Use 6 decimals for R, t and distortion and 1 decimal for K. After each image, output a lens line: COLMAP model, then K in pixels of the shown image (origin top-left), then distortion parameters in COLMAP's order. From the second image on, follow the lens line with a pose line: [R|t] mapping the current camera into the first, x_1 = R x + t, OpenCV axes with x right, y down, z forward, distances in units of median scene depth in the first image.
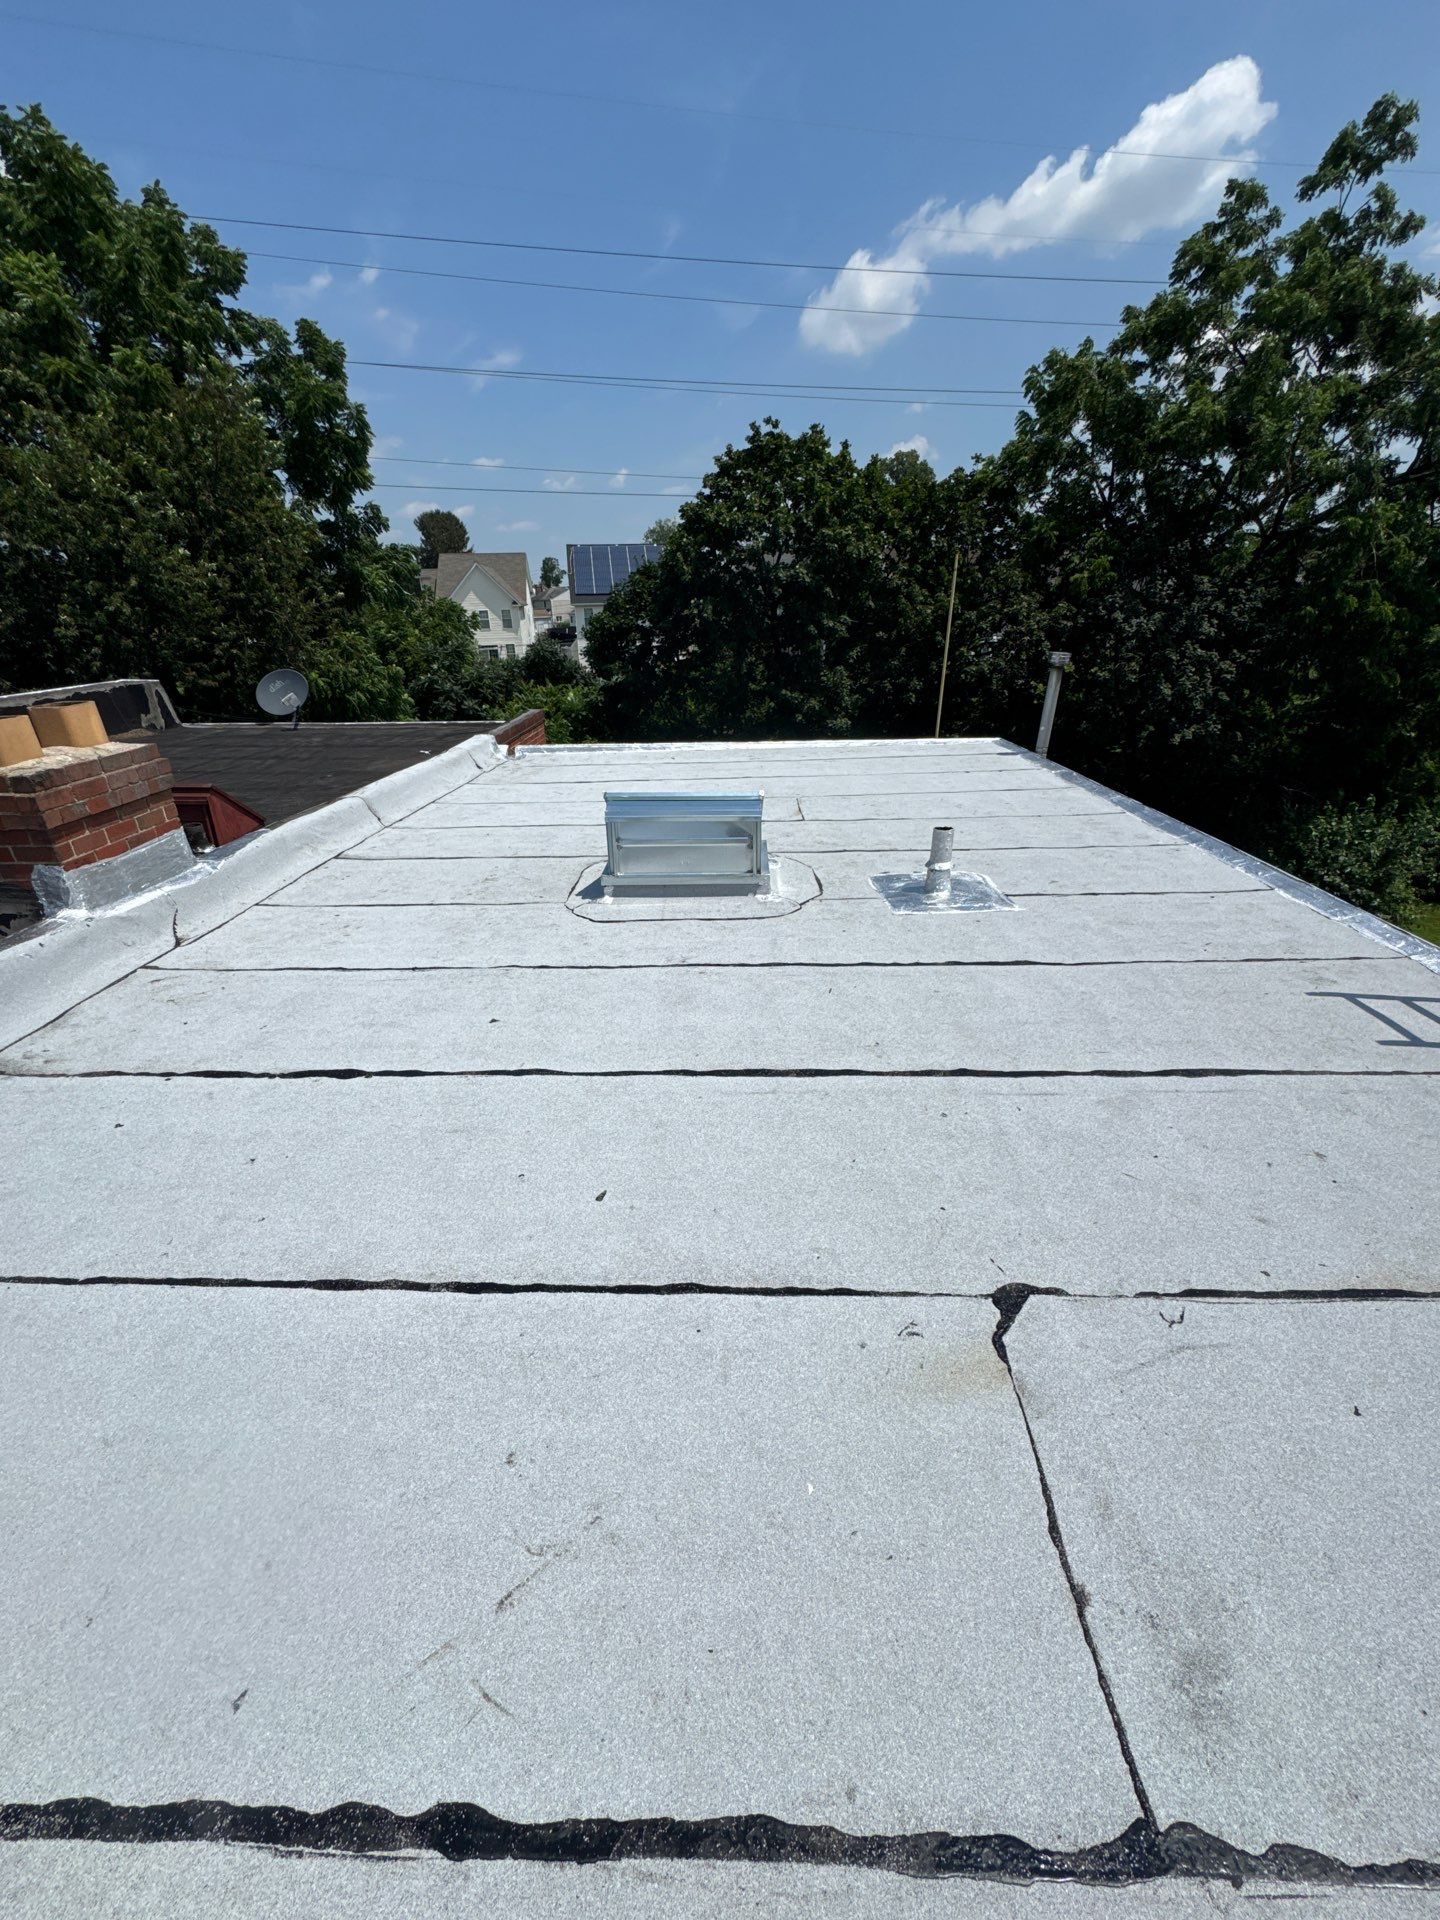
lens RADIAL K [[763.1, 0, 720.0], [0, 763.1, 960.0], [0, 0, 1]] dist [-0.002563, 0.000020]
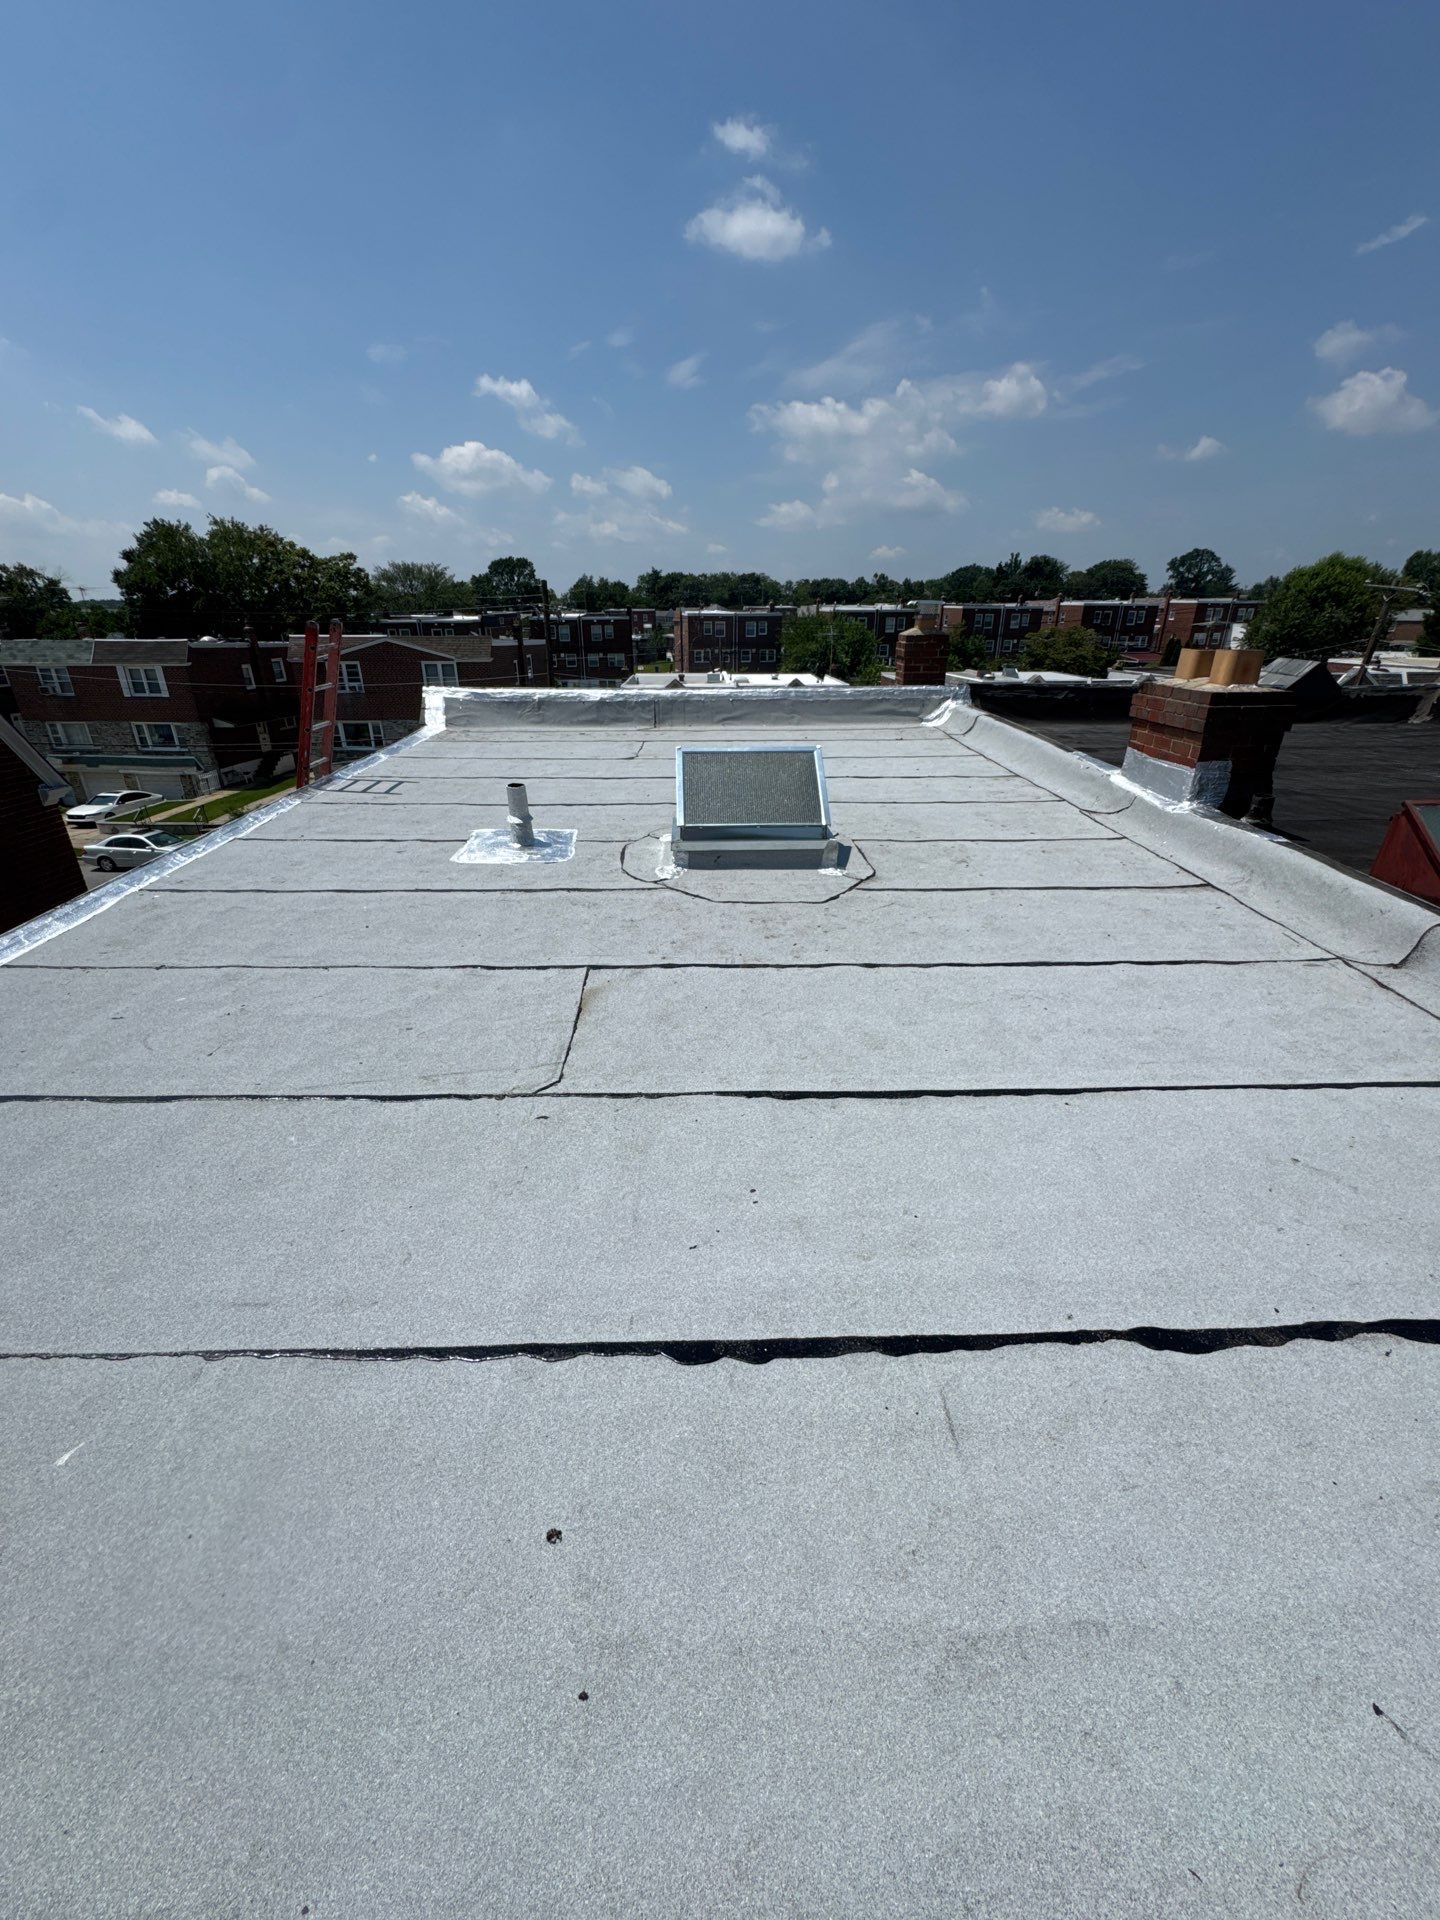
lens RADIAL K [[763.1, 0, 720.0], [0, 763.1, 960.0], [0, 0, 1]] dist [-0.002563, 0.000020]
pose [[-0.997903, 0.043651, -0.047799, 0.048741], [-0.008605, 0.642411, 0.766312, -0.706346], [0.064157, 0.765116, -0.640688, 1.572955]]
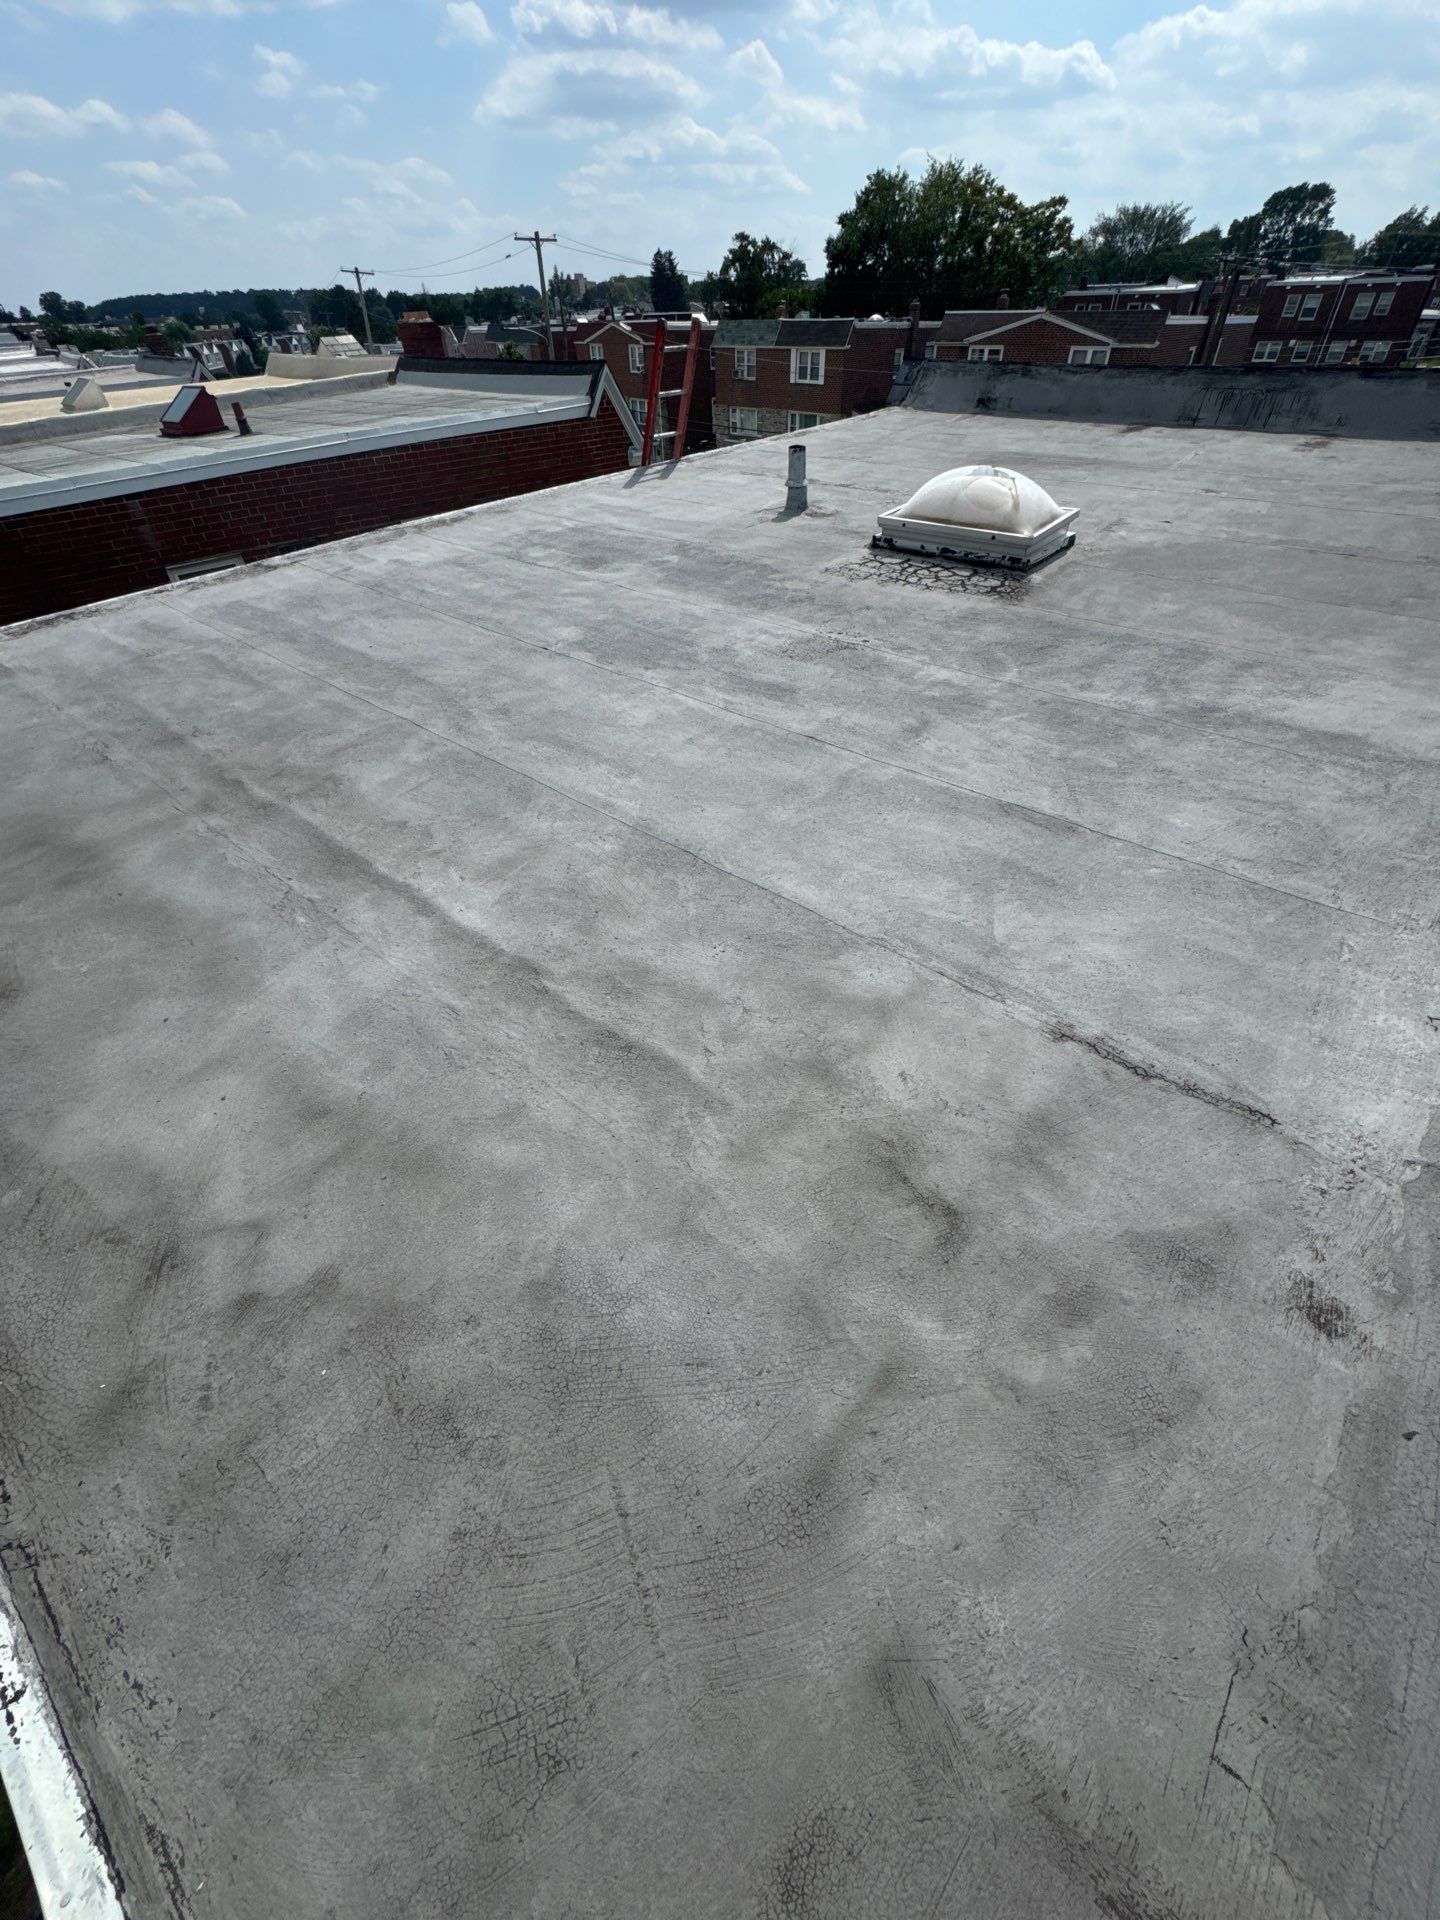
lens RADIAL K [[765.3, 0, 721.7], [0, 765.3, 953.1], [0, 0, 1]] dist [-0.002703, 0.000081]
pose [[-0.778403, -0.378105, 0.501124, -0.419770], [0.307527, 0.466252, 0.829479, -0.681041], [-0.547281, 0.799778, -0.246654, 1.634478]]
